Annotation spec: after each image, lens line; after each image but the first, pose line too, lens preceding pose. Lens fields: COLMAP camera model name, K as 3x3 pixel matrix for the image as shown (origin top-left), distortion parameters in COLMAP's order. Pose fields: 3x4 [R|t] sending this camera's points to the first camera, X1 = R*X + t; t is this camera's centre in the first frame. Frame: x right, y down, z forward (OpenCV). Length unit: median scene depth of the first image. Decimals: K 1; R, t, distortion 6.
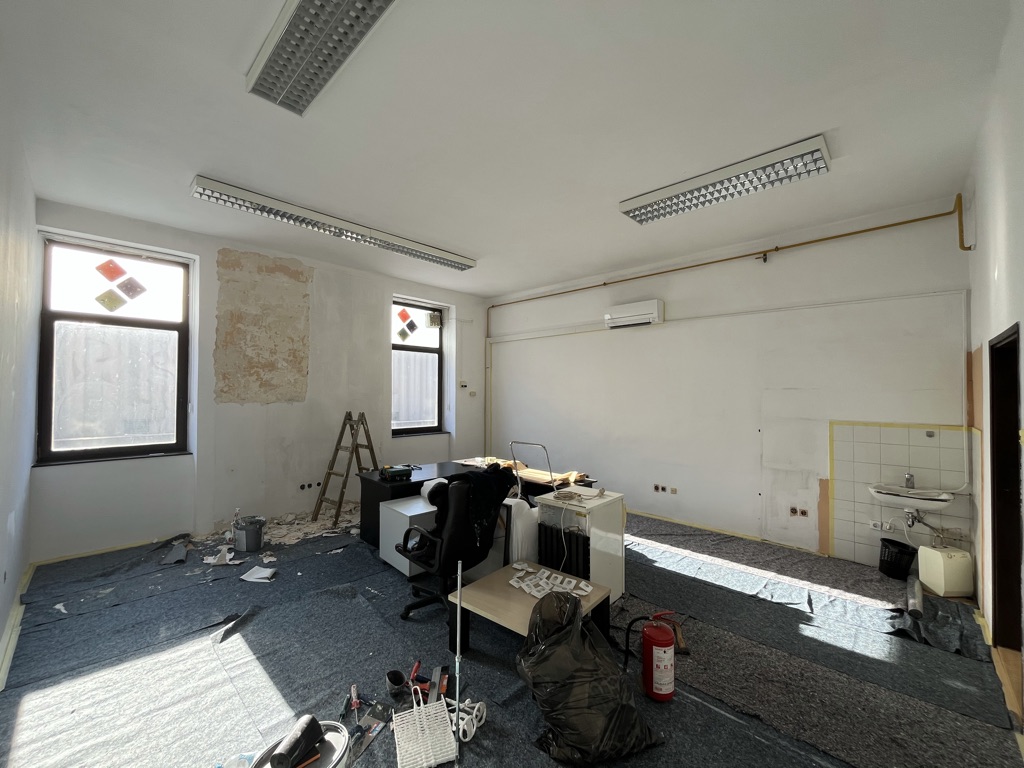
lens RADIAL K [[412.9, 0, 511.9], [0, 412.9, 381.4], [0, 0, 1]] dist [-0.005388, -0.000621]
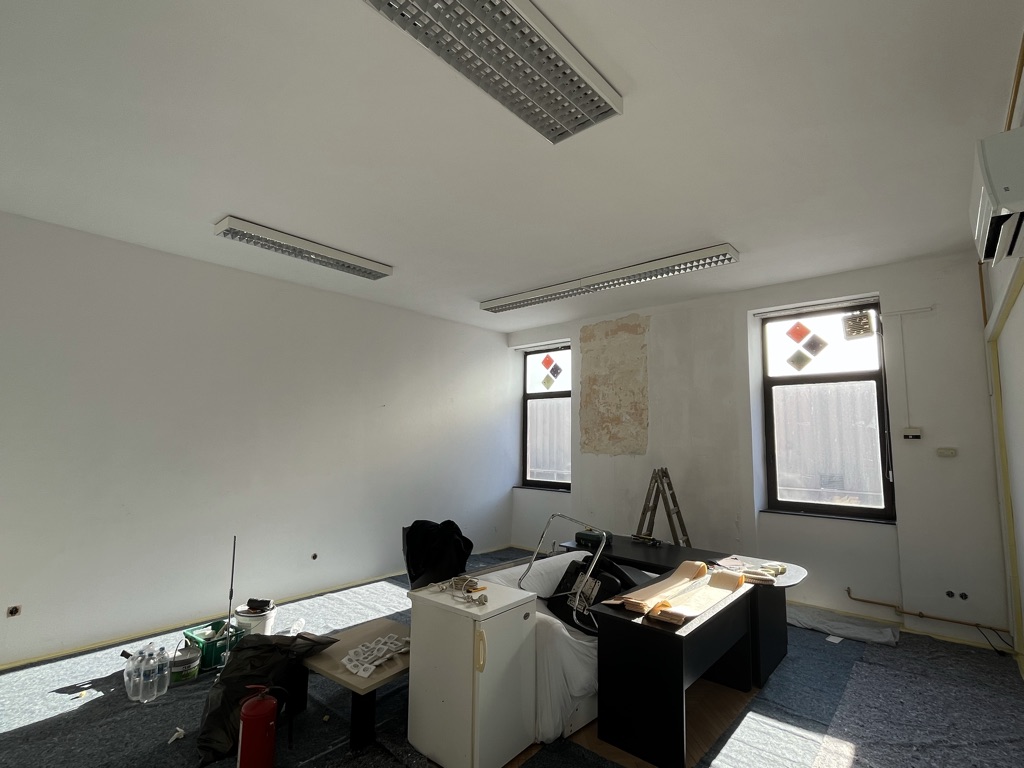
lens RADIAL K [[494.1, 0, 529.4], [0, 494.1, 393.2], [0, 0, 1]] dist [-0.003986, 0.003293]
pose [[0.062103, -0.102975, -0.992743, 0.721507], [0.011154, 0.994673, -0.102477, 0.023799], [0.998007, -0.004709, 0.062921, 0.736257]]
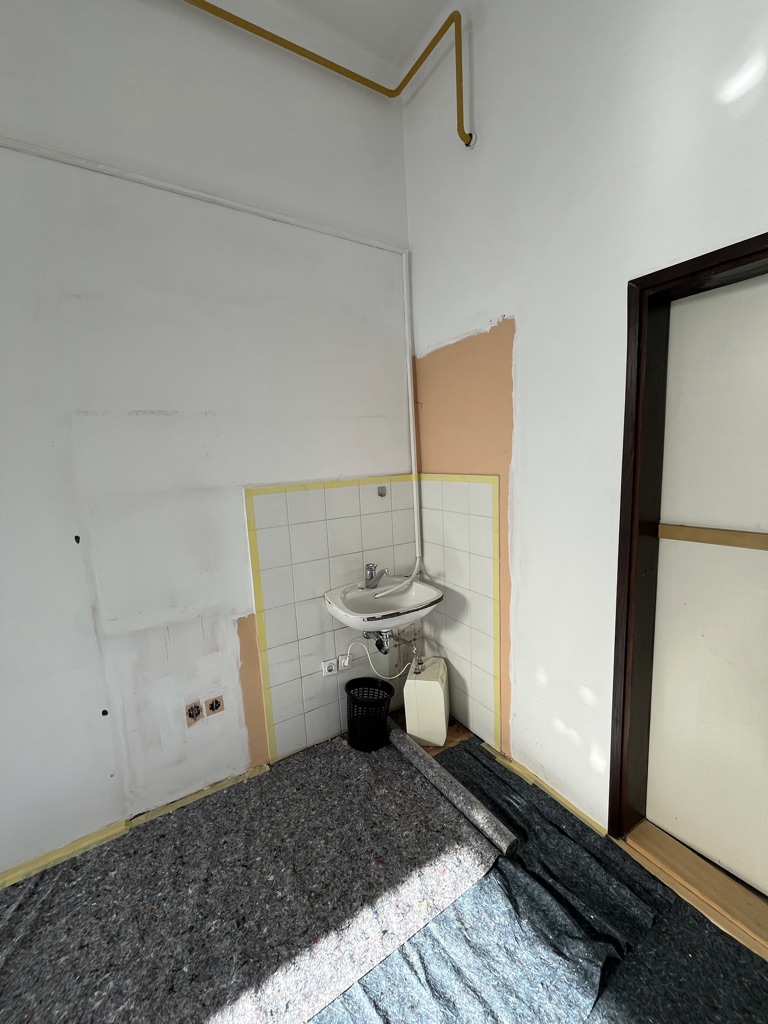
lens RADIAL K [[412.9, 0, 388.0], [0, 412.9, 515.5], [0, 0, 1]] dist [-0.005388, -0.000621]
pose [[0.258610, -0.159924, 0.952652, 0.055761], [0.025360, 0.986984, 0.158803, 0.008601], [-0.965649, -0.016909, 0.259300, 0.106430]]
